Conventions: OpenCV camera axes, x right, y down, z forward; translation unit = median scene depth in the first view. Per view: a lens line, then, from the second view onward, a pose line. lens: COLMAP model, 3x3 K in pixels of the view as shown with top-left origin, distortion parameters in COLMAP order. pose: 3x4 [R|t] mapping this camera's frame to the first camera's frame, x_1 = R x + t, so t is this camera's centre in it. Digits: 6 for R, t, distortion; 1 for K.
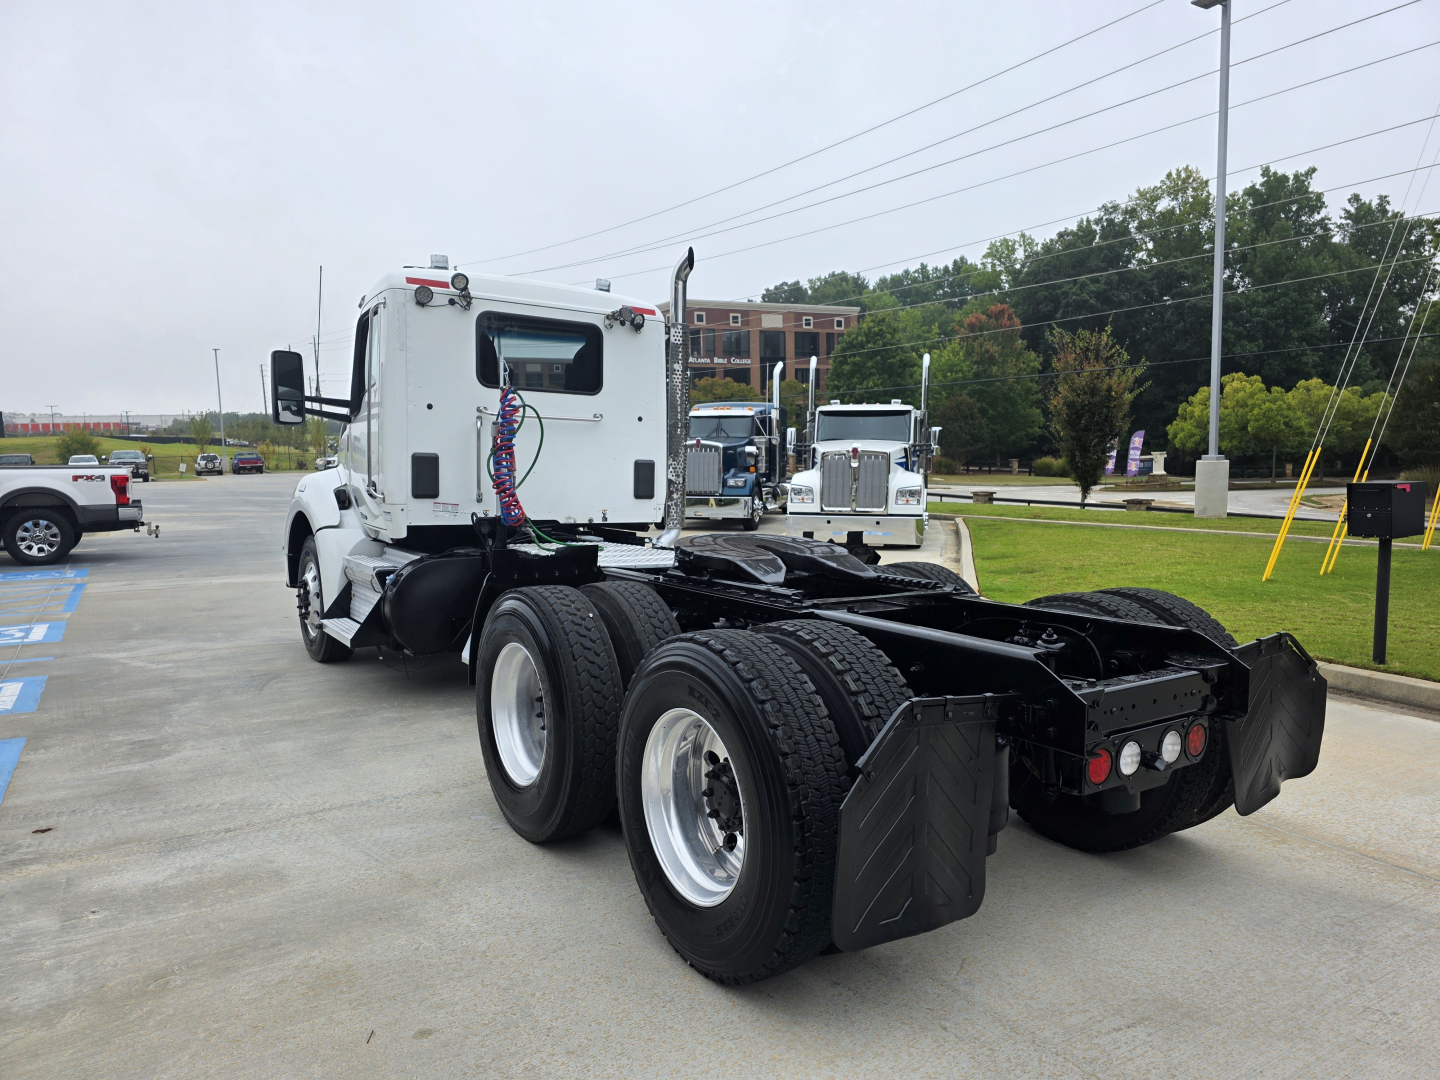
lens RADIAL K [[953.0, 0, 726.8], [0, 953.0, 564.5], [0, 0, 1]] dist [0.088797, -0.084595]
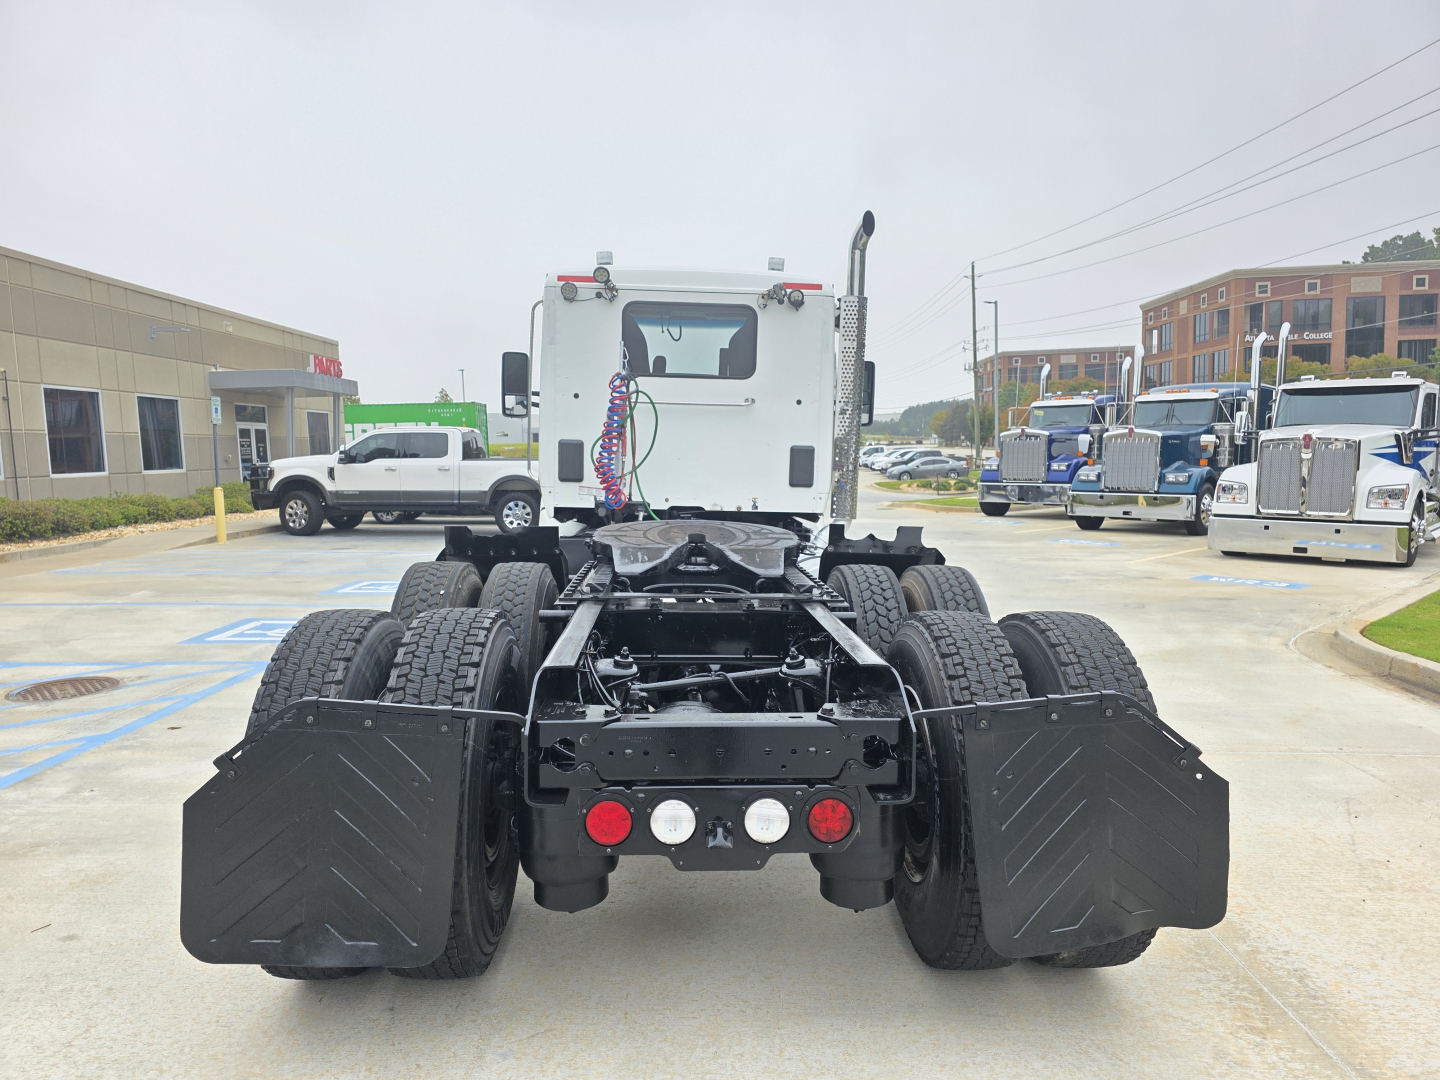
lens RADIAL K [[953.0, 0, 726.8], [0, 953.0, 564.5], [0, 0, 1]] dist [0.088797, -0.084595]
pose [[0.854268, 0.059602, -0.516405, 0.170024], [-0.057959, 0.998132, 0.019323, -0.003411], [0.516592, 0.013423, 0.856126, 0.078600]]
